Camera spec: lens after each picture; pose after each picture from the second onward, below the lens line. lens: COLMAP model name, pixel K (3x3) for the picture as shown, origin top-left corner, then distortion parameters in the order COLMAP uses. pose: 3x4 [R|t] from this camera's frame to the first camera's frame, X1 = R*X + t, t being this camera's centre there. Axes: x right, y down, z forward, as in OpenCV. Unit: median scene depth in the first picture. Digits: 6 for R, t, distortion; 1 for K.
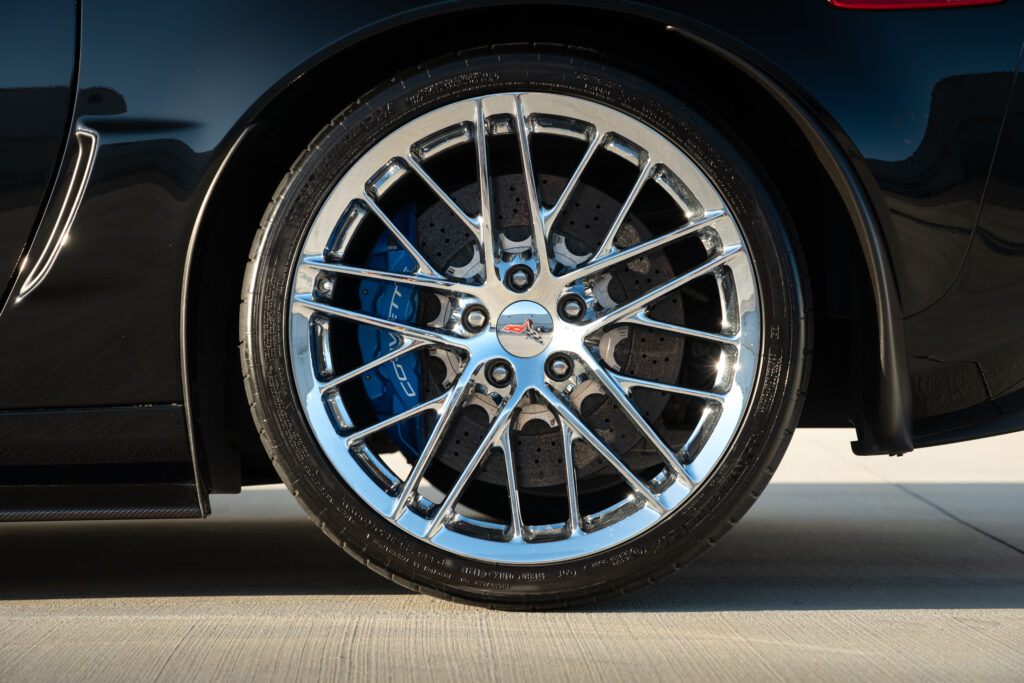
lens RADIAL K [[3227.0, 0, 517.9], [0, 3227.0, 349.4], [0, 0, 1]] dist [1.572666, 0.000000]
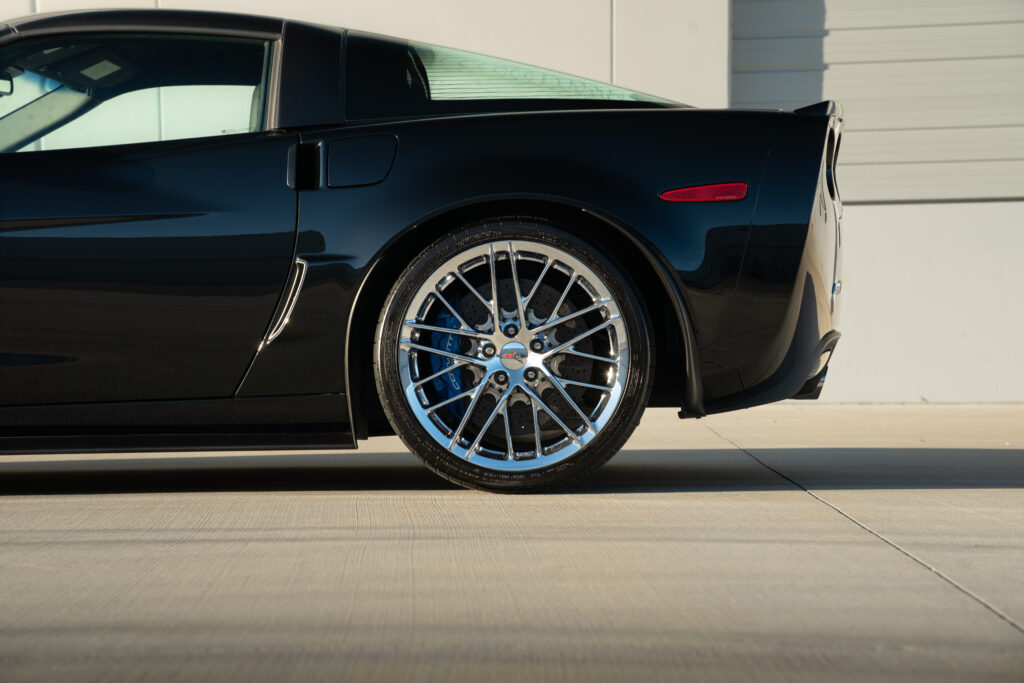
lens RADIAL K [[3227.0, 0, 508.1], [0, 3227.0, 338.9], [0, 0, 1]] dist [1.572666, 0.000000]
pose [[0.999992, -0.002889, 0.002880, -0.007360], [0.002920, 0.999938, -0.010745, 0.004777], [-0.002849, 0.010753, 0.999938, -1.025761]]
